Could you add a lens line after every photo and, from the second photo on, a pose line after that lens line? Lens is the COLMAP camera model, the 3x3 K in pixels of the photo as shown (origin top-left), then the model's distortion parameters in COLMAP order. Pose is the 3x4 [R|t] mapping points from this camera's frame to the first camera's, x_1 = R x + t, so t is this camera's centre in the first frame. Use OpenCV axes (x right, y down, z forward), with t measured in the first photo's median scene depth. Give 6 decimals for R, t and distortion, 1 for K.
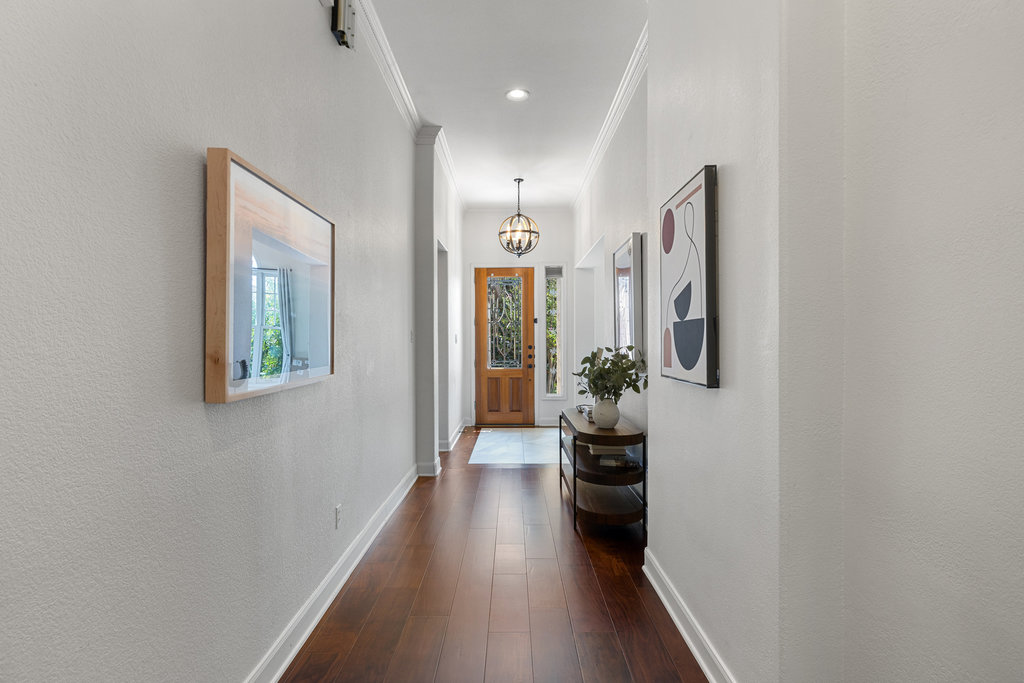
lens RADIAL K [[532.1, 0, 512.3], [0, 532.1, 341.8], [0, 0, 1]] dist [-0.000222, -0.000015]
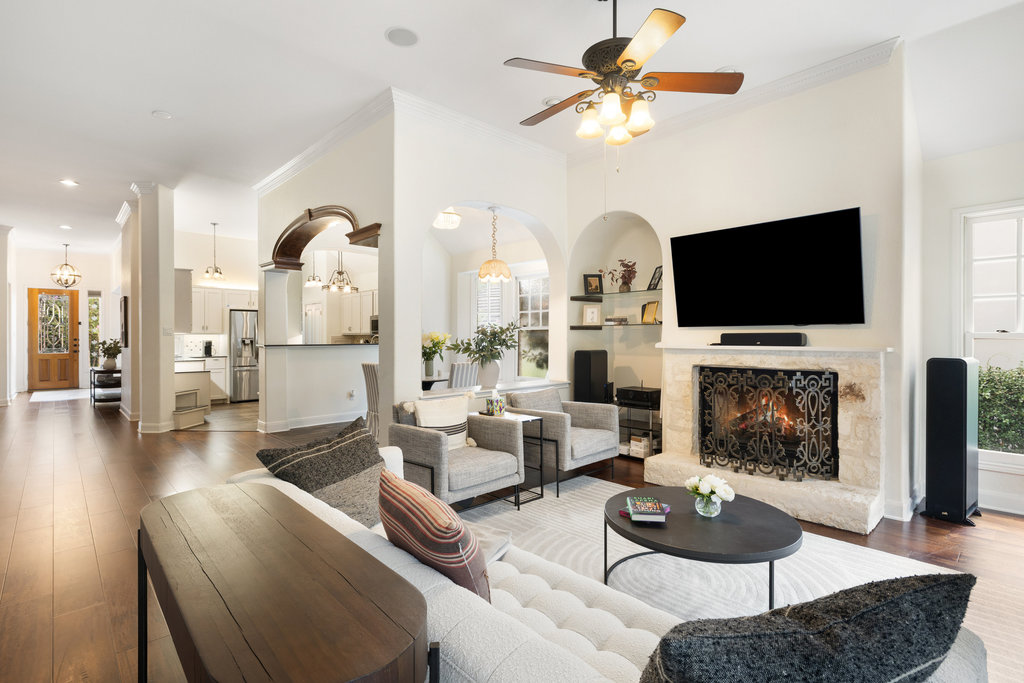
lens RADIAL K [[491.7, 0, 510.0], [0, 491.7, 334.0], [0, 0, 1]] dist [-0.004149, -0.000152]
pose [[0.733048, 0.003335, 0.680169, -0.013137], [-0.001195, 0.999993, -0.003615, -0.003931], [-0.680176, 0.001837, 0.733046, -1.193738]]
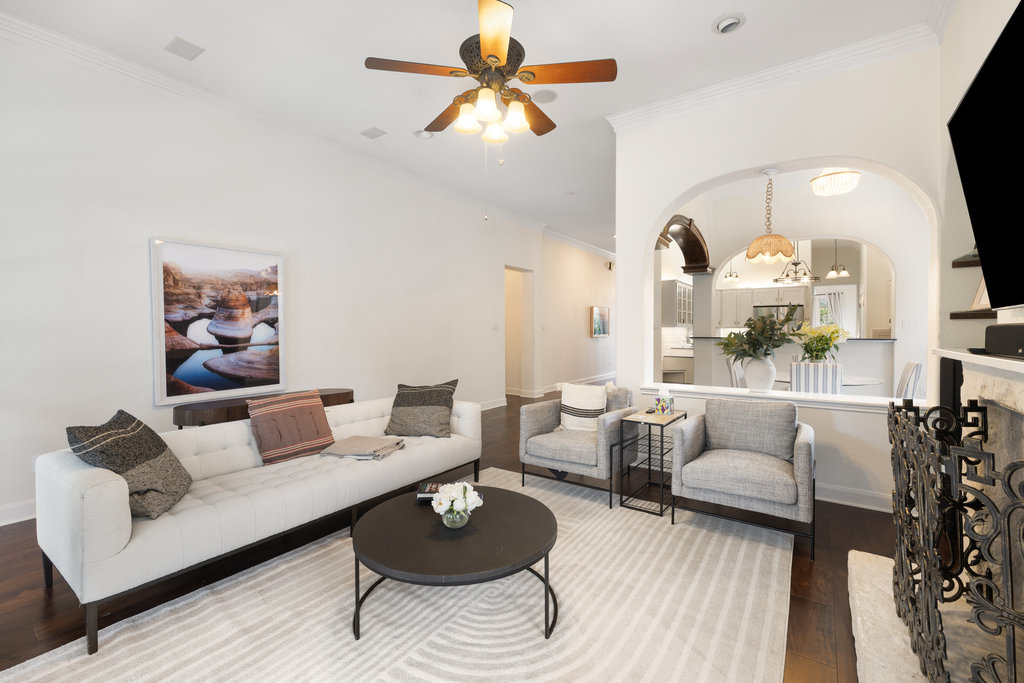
lens RADIAL K [[428.1, 0, 510.5], [0, 428.1, 336.4], [0, 0, 1]] dist [0.000467, 0.000485]
pose [[0.818436, 0.011540, -0.574482, 0.527542], [-0.000893, 0.999823, 0.018813, -0.005154], [0.574597, -0.014884, 0.818301, -1.238581]]
